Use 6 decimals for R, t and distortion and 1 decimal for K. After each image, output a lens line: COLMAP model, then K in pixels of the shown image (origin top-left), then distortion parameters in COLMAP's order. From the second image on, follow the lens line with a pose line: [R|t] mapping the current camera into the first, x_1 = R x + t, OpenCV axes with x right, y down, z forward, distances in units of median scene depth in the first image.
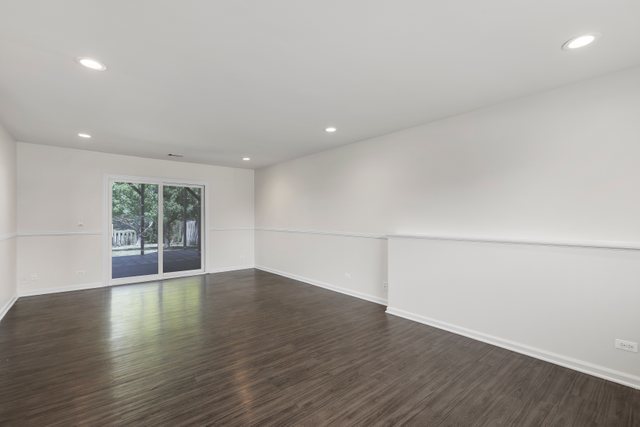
lens RADIAL K [[289.8, 0, 320.0], [0, 289.8, 213.5], [0, 0, 1]] dist [0.014797, -0.000003]
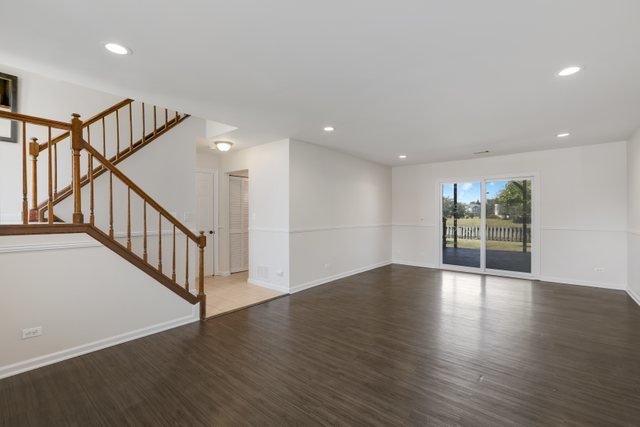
lens RADIAL K [[287.0, 0, 320.0], [0, 287.0, 213.5], [0, 0, 1]] dist [-0.000725, -0.000032]
pose [[0.168123, -0.005084, -0.985753, 0.412124], [0.015909, 0.999870, -0.002444, 0.002361], [0.985638, -0.015271, 0.168182, 0.274710]]
